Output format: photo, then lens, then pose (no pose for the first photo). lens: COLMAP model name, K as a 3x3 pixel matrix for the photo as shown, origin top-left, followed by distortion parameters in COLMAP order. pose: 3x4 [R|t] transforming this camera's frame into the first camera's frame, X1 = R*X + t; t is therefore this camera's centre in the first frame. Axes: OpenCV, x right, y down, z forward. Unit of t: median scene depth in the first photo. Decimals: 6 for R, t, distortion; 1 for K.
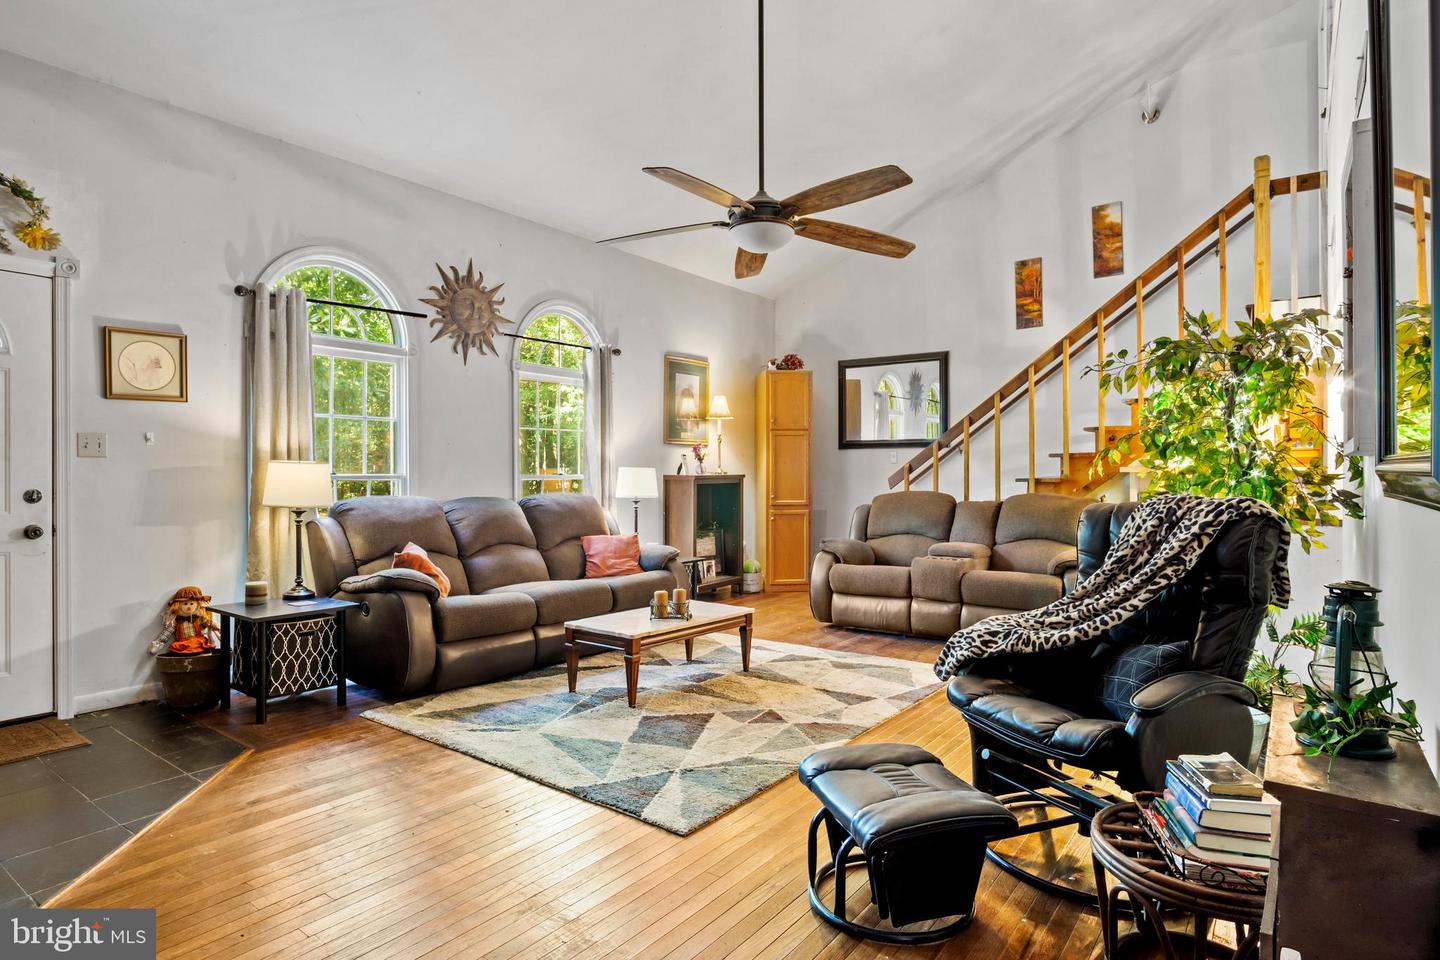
lens RADIAL K [[767.8, 0, 716.5], [0, 767.8, 477.7], [0, 0, 1]] dist [-0.022055, 0.002034]
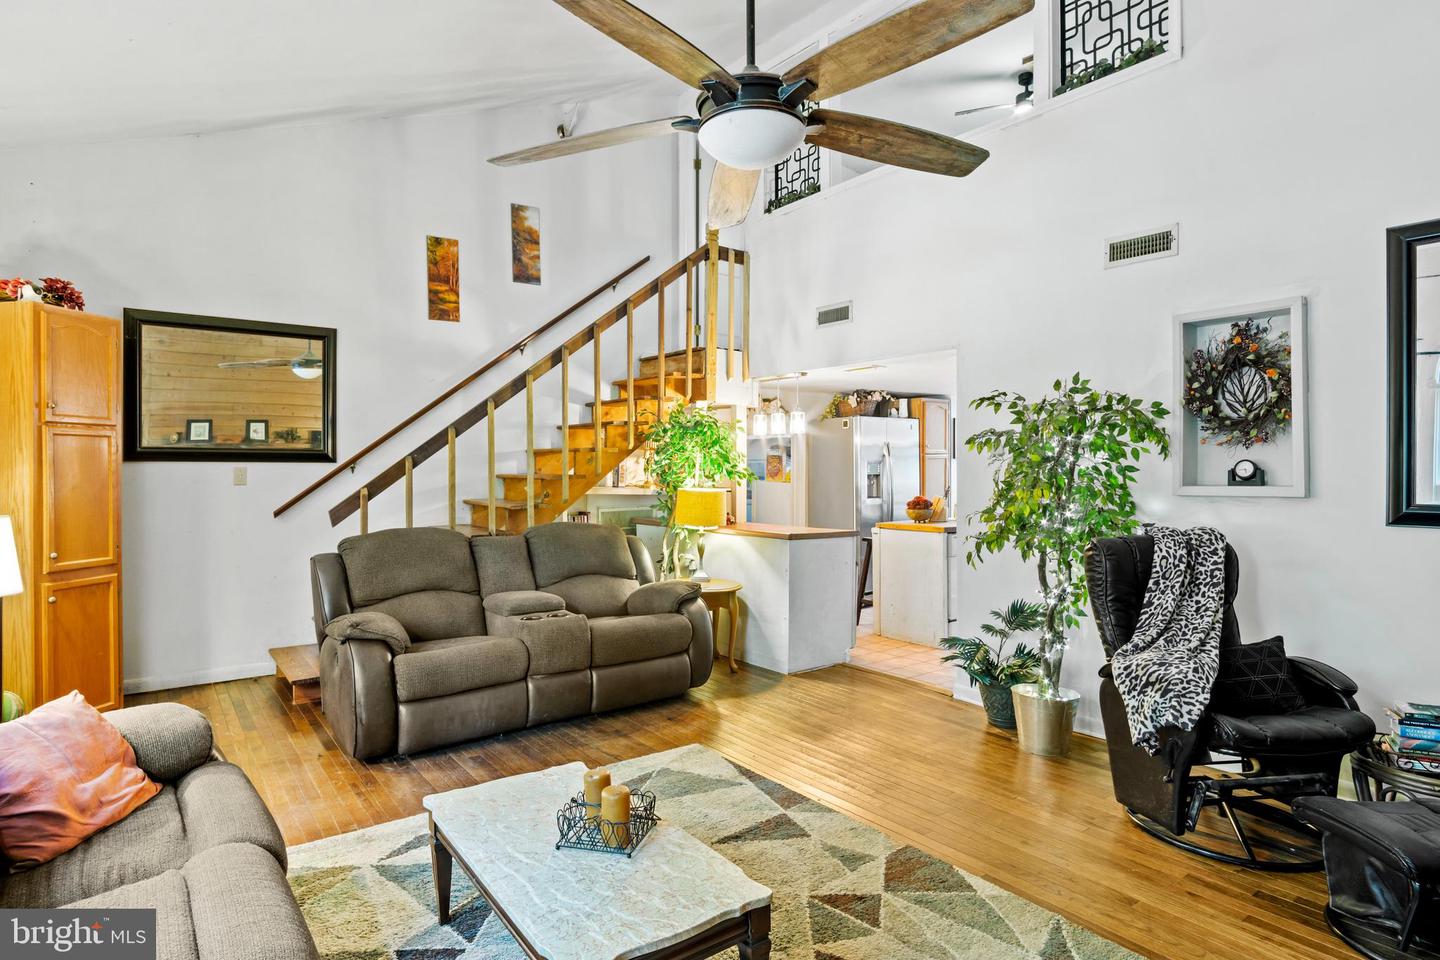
lens RADIAL K [[767.8, 0, 716.6], [0, 767.8, 474.1], [0, 0, 1]] dist [-0.022055, 0.002034]
pose [[0.291693, -0.003695, 0.956505, -0.560983], [0.009975, 0.999950, 0.000821, -0.050515], [-0.956460, 0.009301, 0.291716, 0.892283]]
